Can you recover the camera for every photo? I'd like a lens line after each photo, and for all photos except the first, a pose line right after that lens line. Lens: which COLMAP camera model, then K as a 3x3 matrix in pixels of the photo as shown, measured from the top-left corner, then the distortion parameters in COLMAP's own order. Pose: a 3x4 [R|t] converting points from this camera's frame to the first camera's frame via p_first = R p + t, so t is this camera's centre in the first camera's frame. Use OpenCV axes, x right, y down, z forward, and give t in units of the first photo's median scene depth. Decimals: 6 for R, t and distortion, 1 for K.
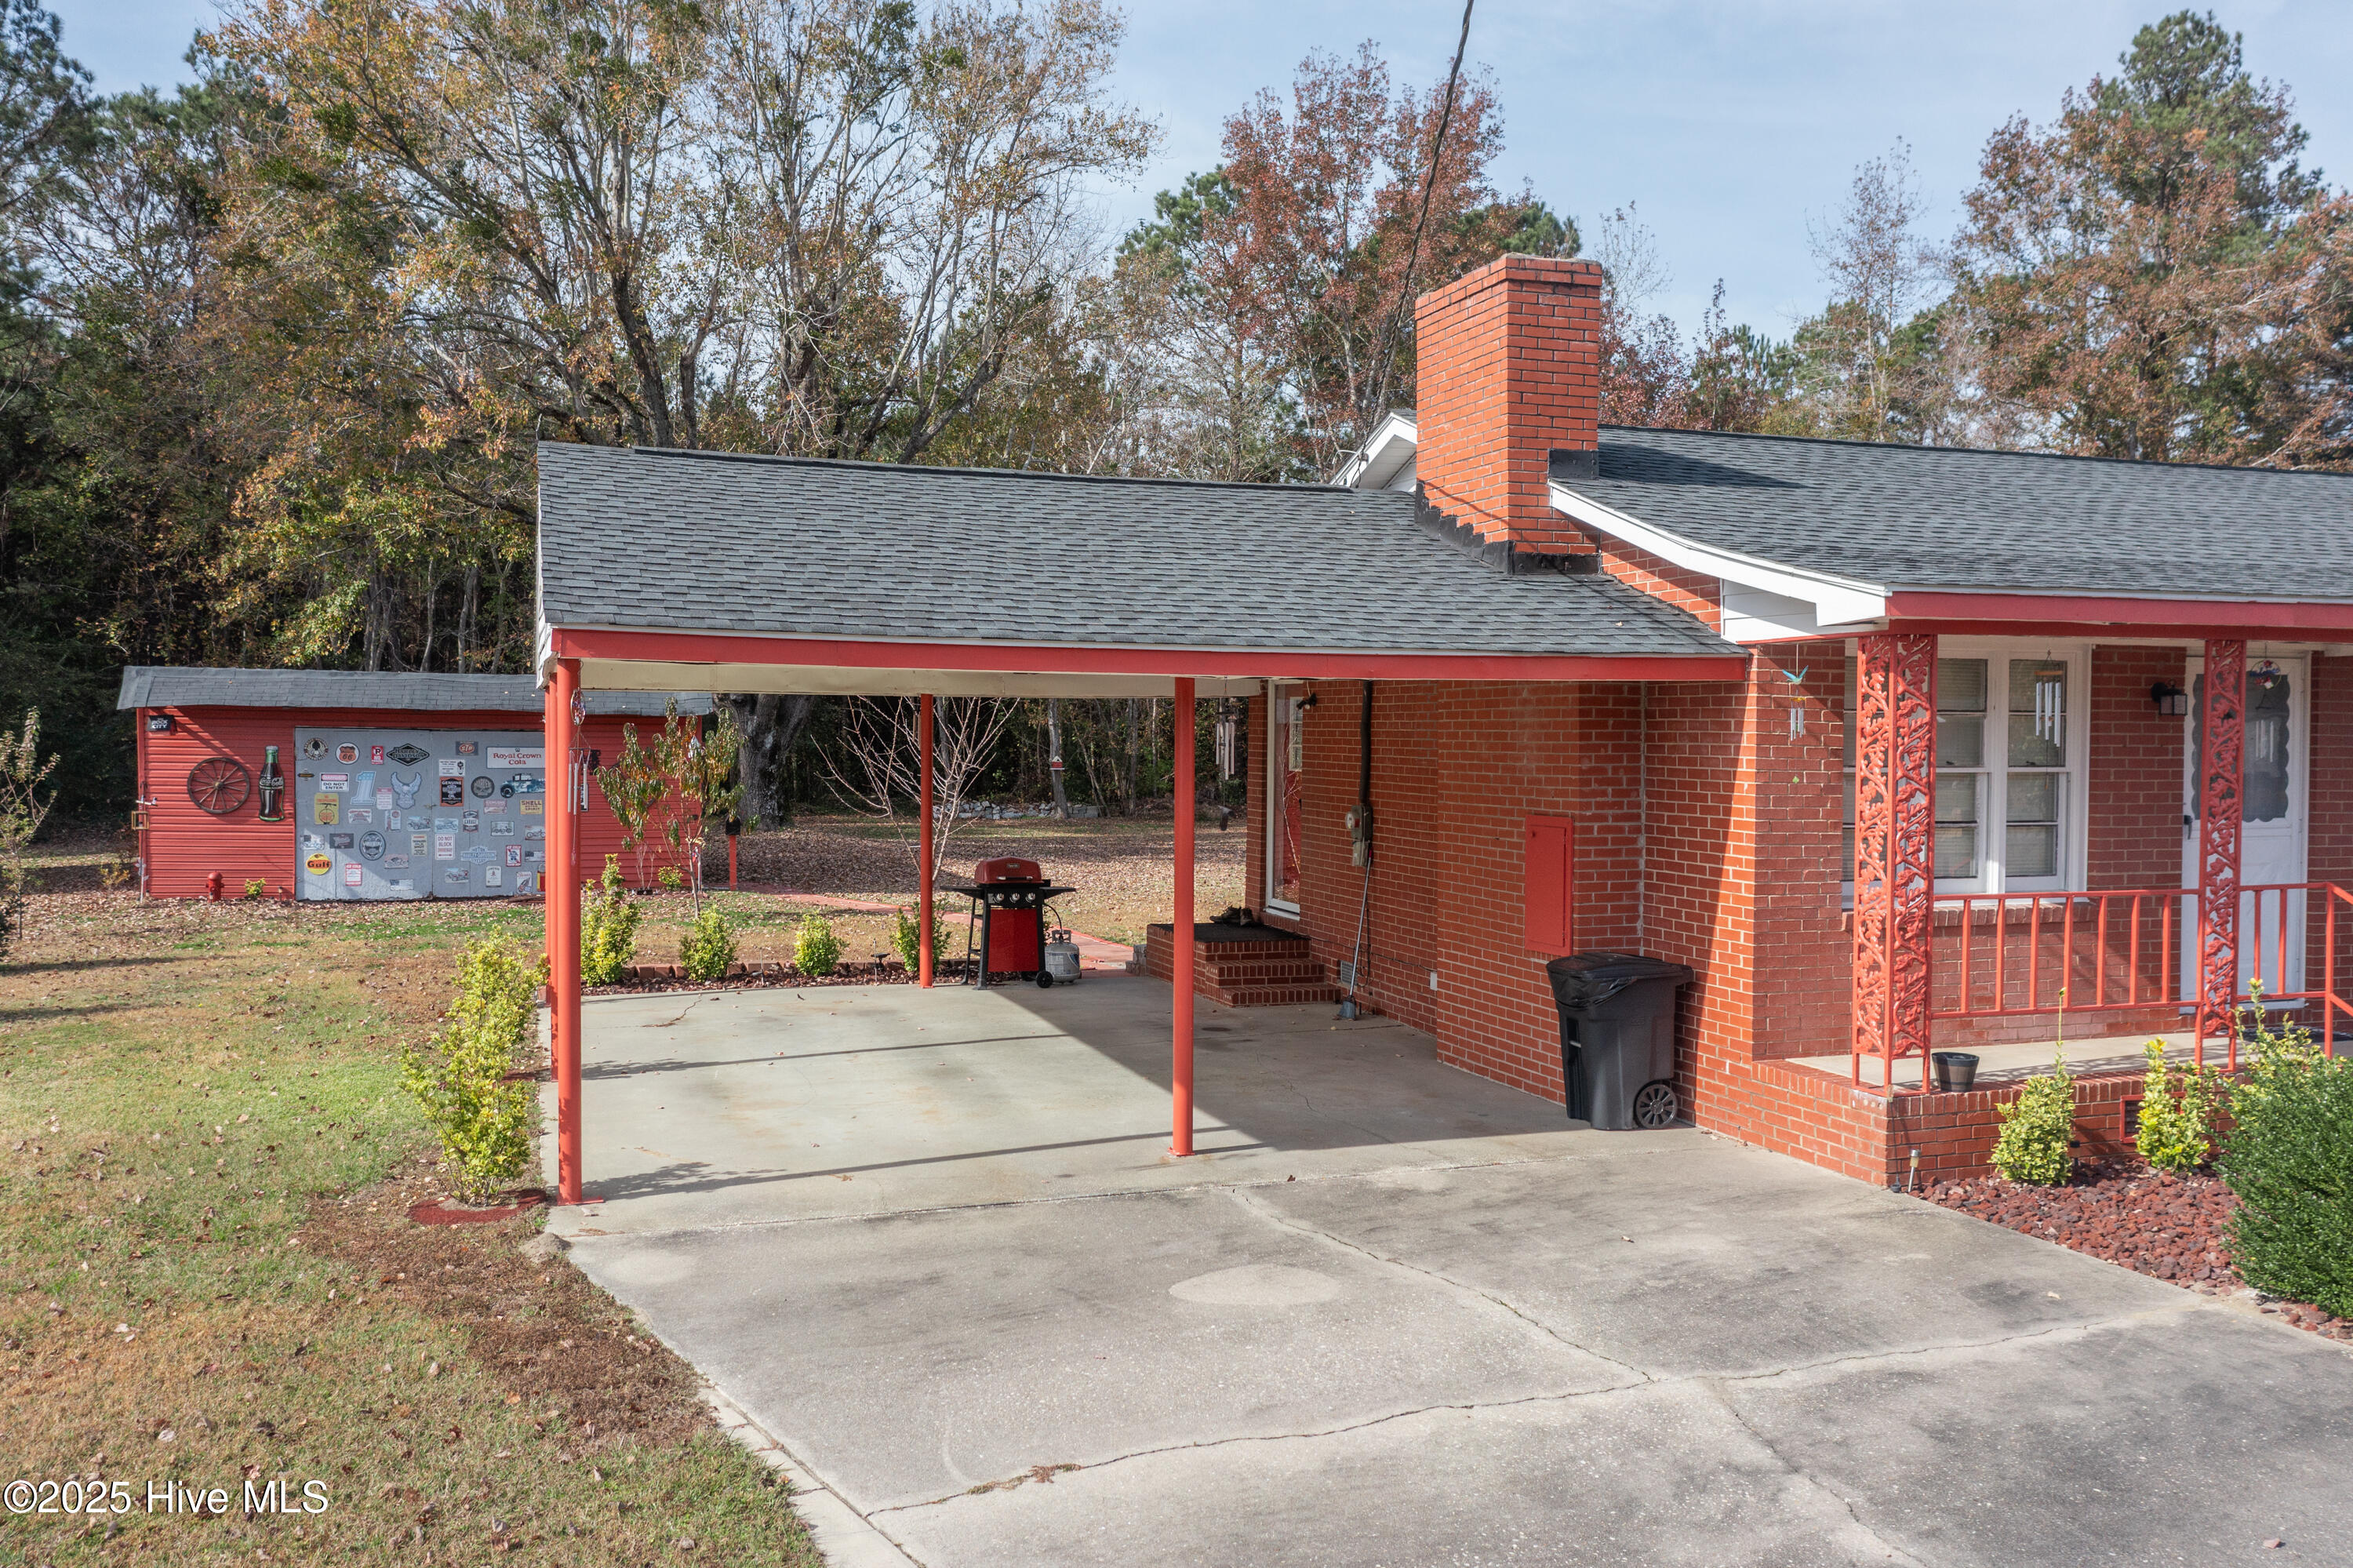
lens RADIAL K [[1903.5, 0, 1179.8], [0, 1903.5, 775.3], [0, 0, 1]] dist [-0.008900, 0.015081]
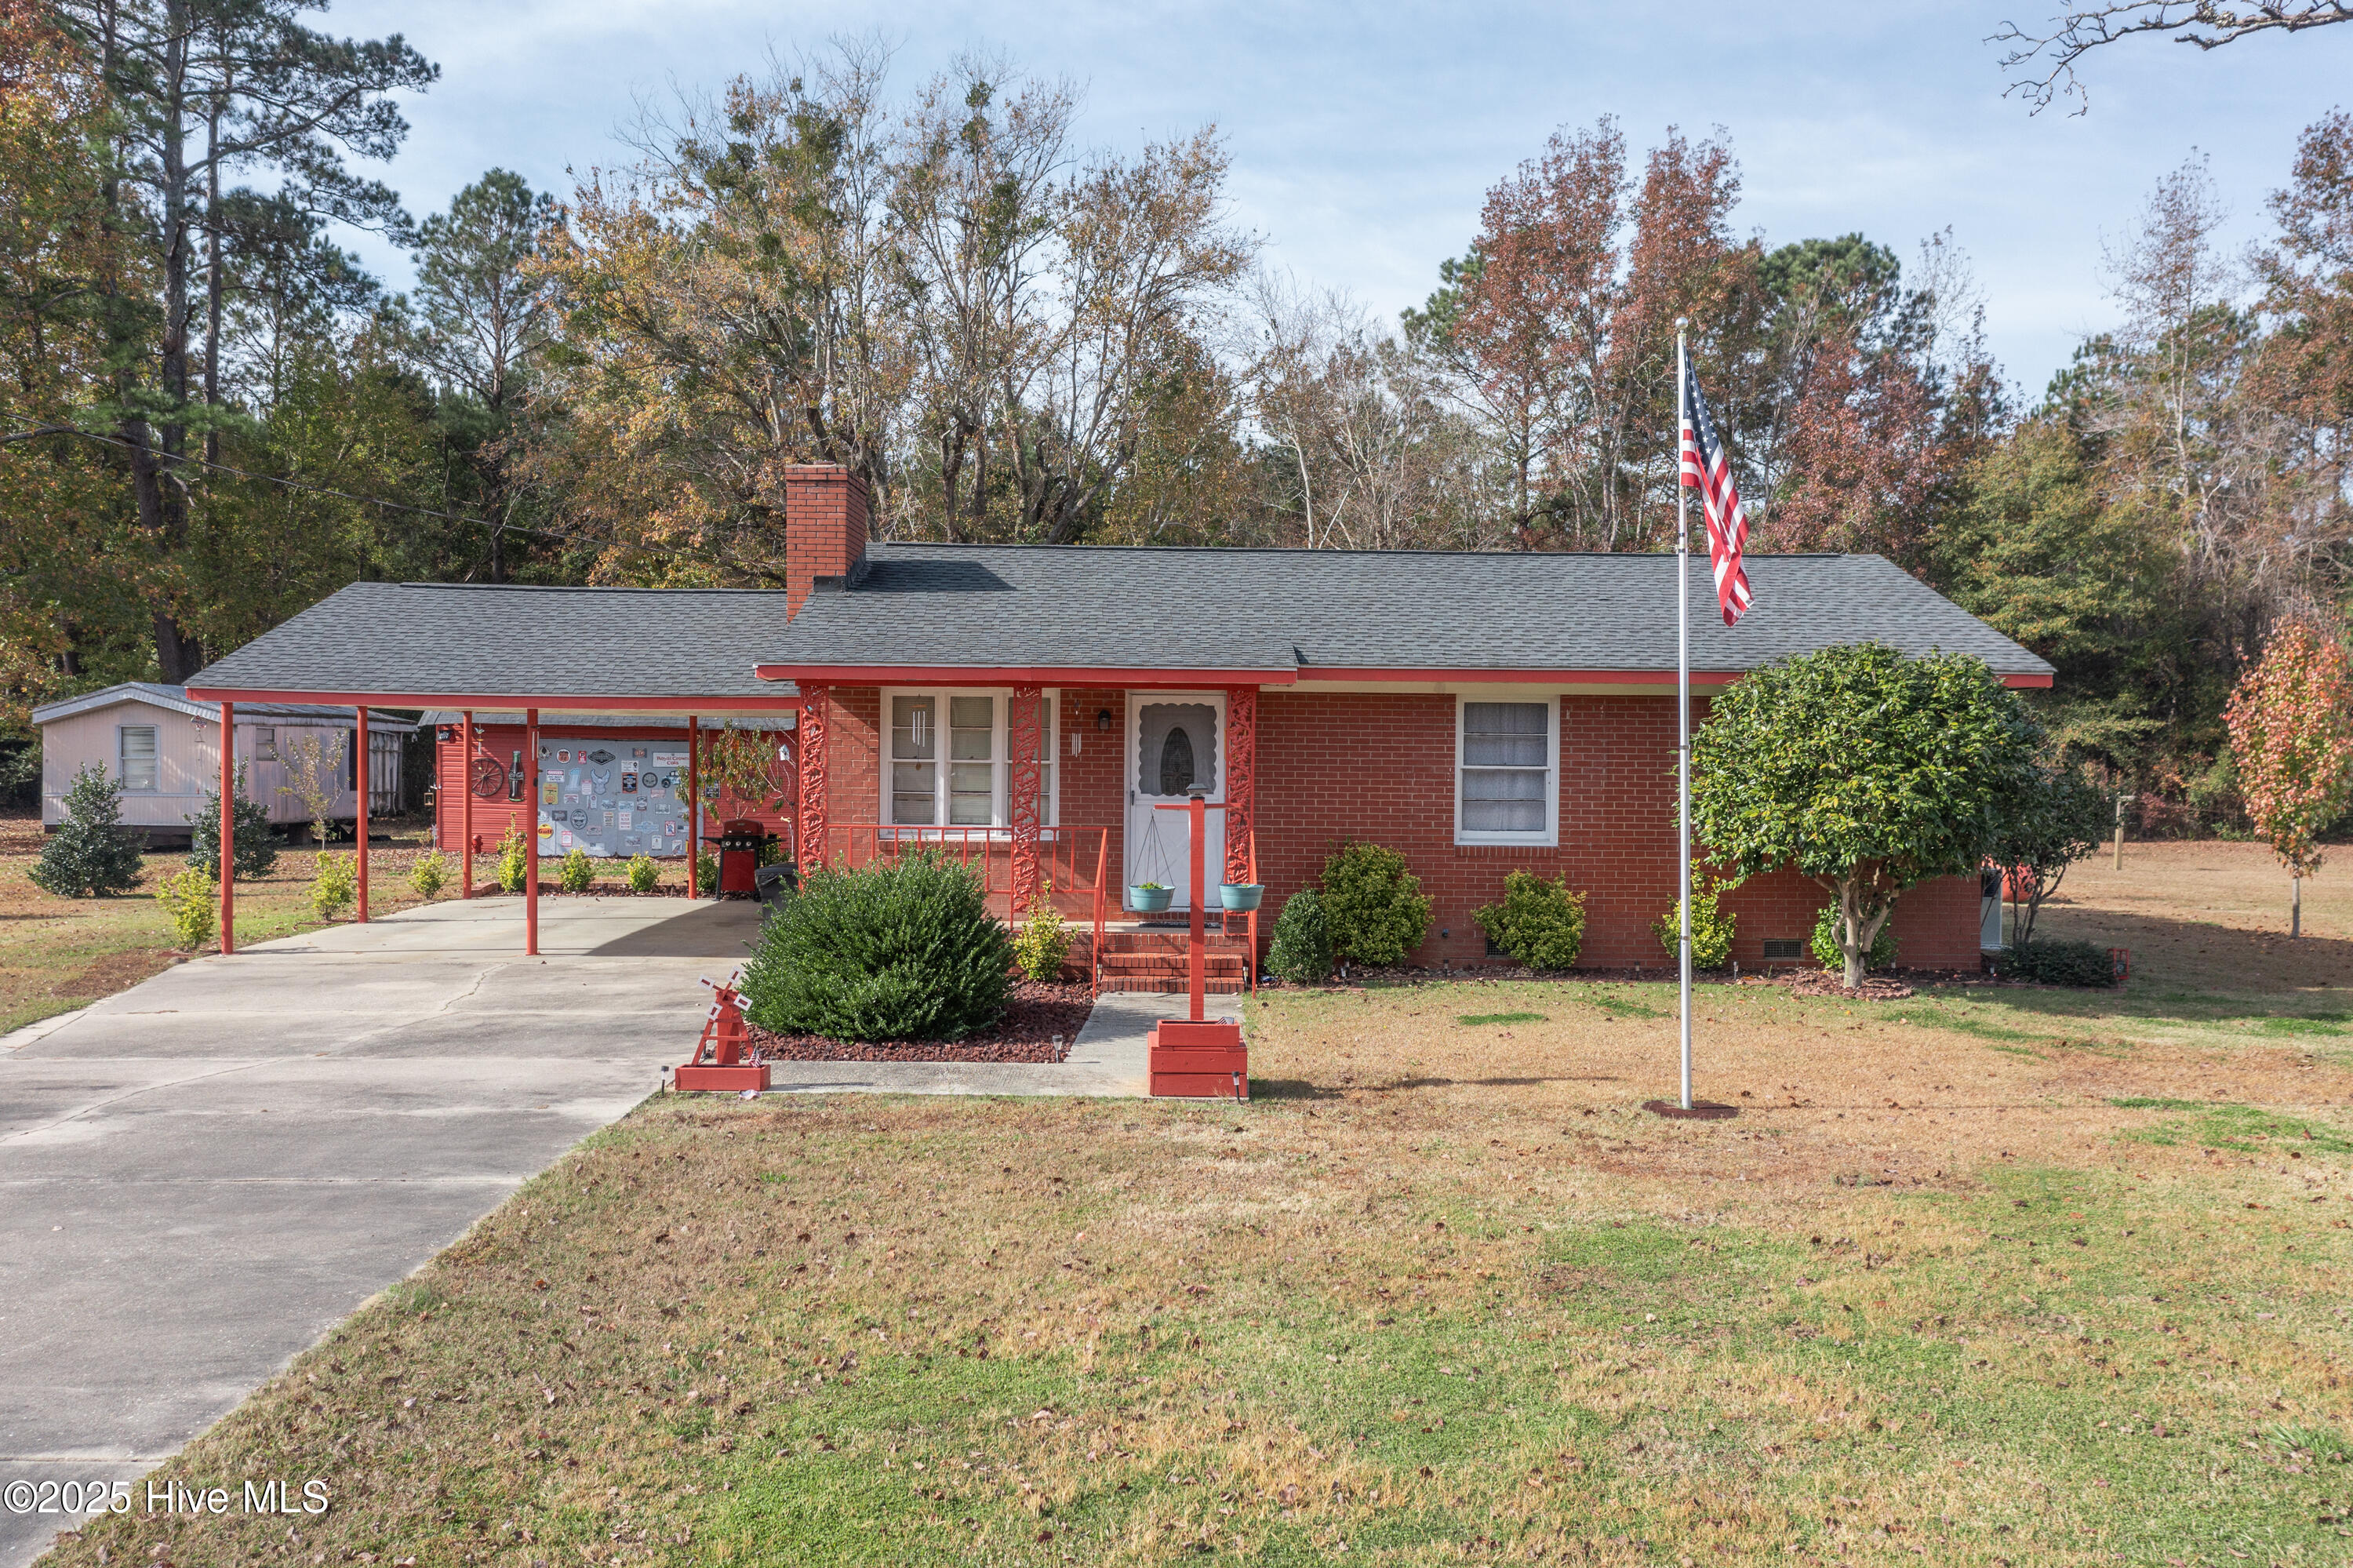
lens RADIAL K [[1903.5, 0, 1179.8], [0, 1903.5, 775.3], [0, 0, 1]] dist [-0.008900, 0.015081]
pose [[0.948913, 0.008265, -0.315428, 0.668867], [-0.011133, 0.999911, -0.007292, 0.012162], [0.315340, 0.010432, 0.948921, -0.341044]]
